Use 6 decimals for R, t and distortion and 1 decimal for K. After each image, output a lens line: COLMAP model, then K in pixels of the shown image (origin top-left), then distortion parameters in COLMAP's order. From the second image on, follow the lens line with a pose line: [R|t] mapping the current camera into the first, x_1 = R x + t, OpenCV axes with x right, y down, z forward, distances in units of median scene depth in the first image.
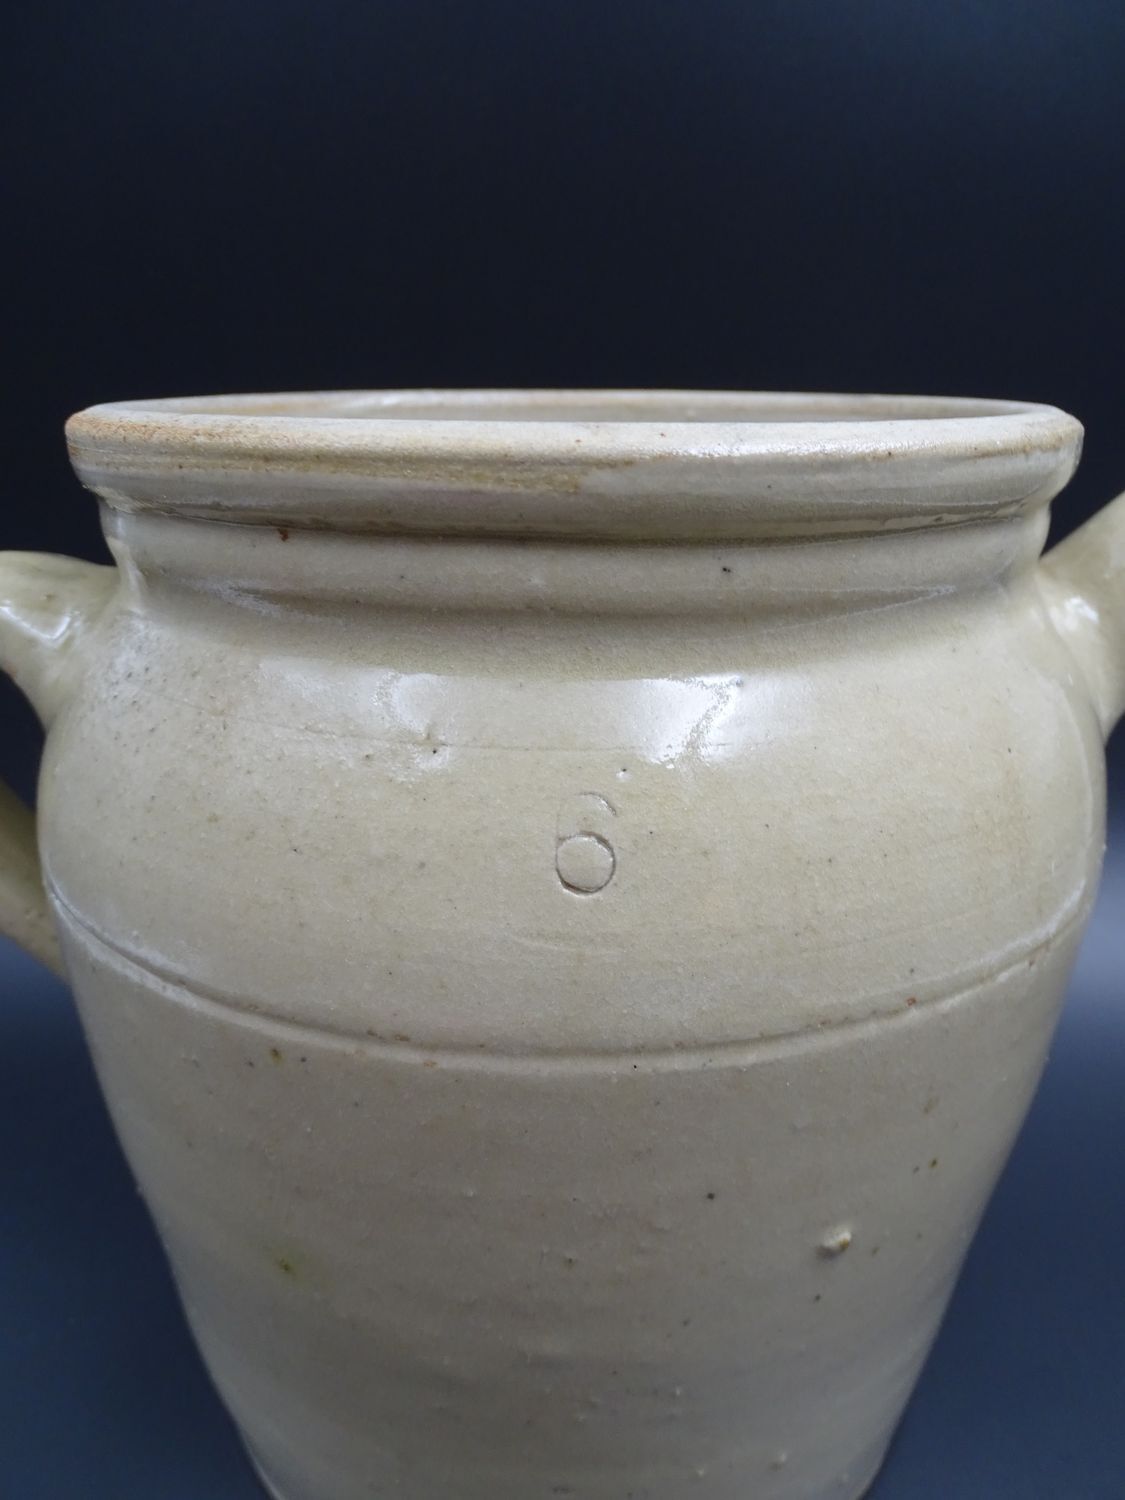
lens RADIAL K [[1052.4, 0, 560.6], [0, 1052.4, 756.8], [0, 0, 1]] dist [0.001563, -0.011772]
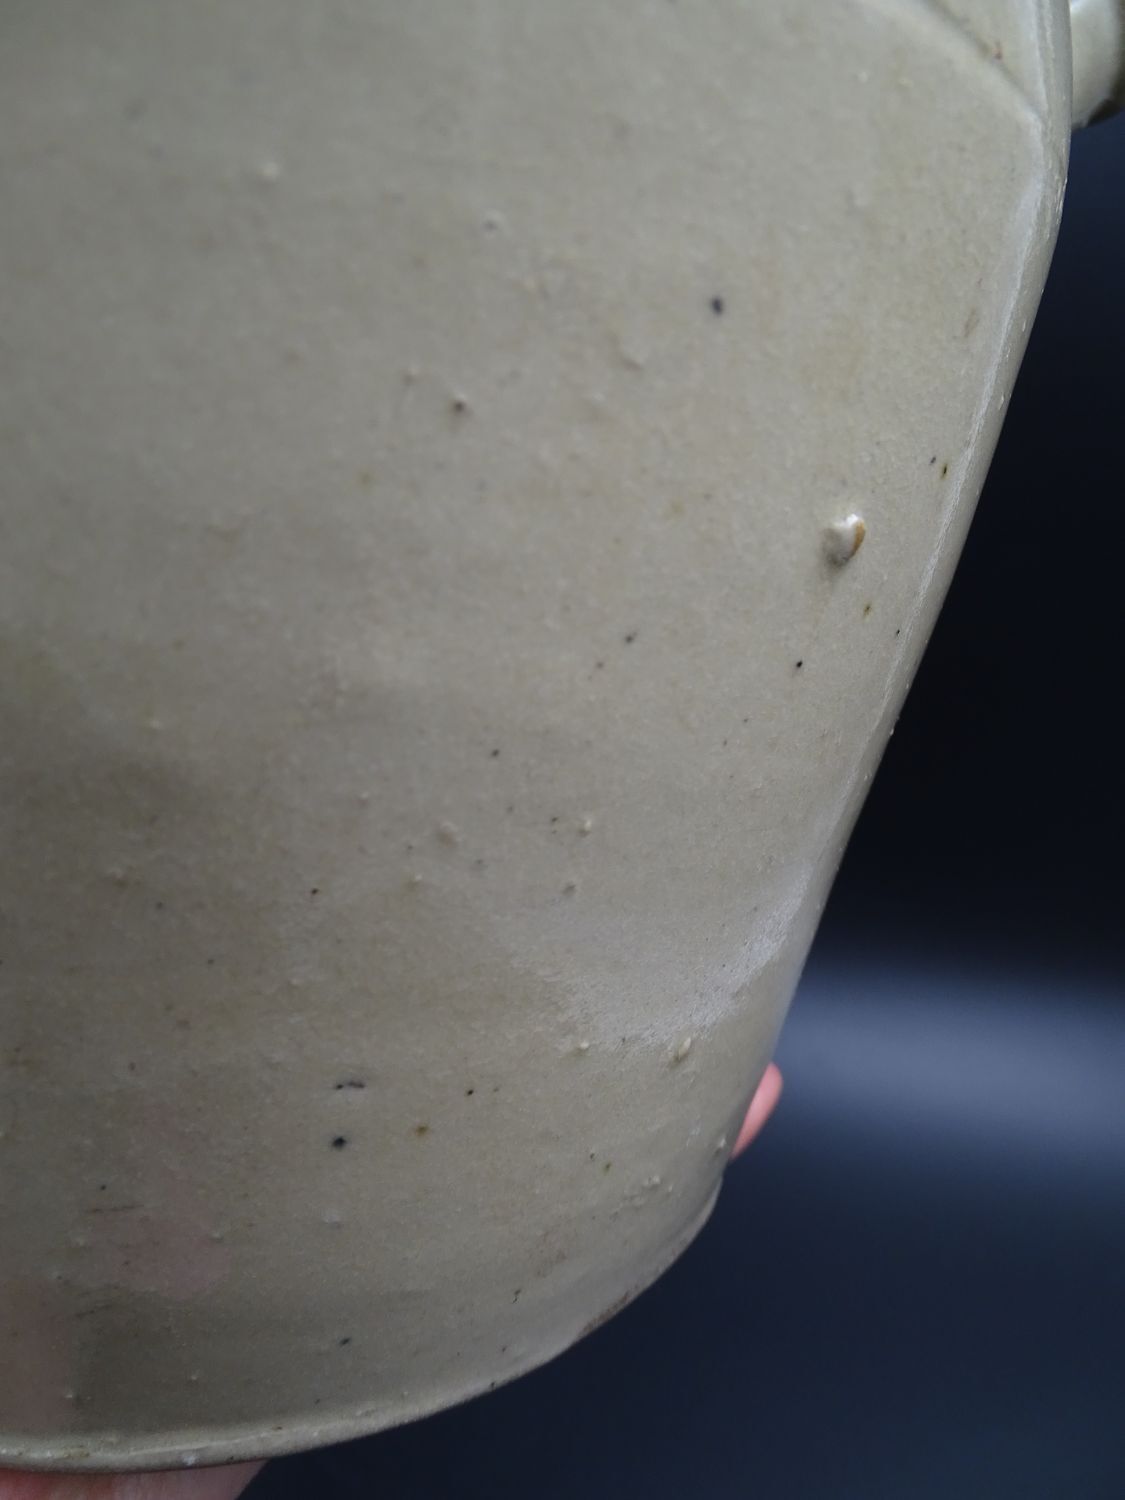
lens RADIAL K [[1052.4, 0, 564.4], [0, 1052.4, 749.7], [0, 0, 1]] dist [0.001563, -0.011772]
pose [[0.929915, 0.027752, 0.366726, -0.122641], [-0.002169, 0.997545, -0.069990, 0.675308], [-0.367768, 0.064289, 0.927693, 0.531690]]
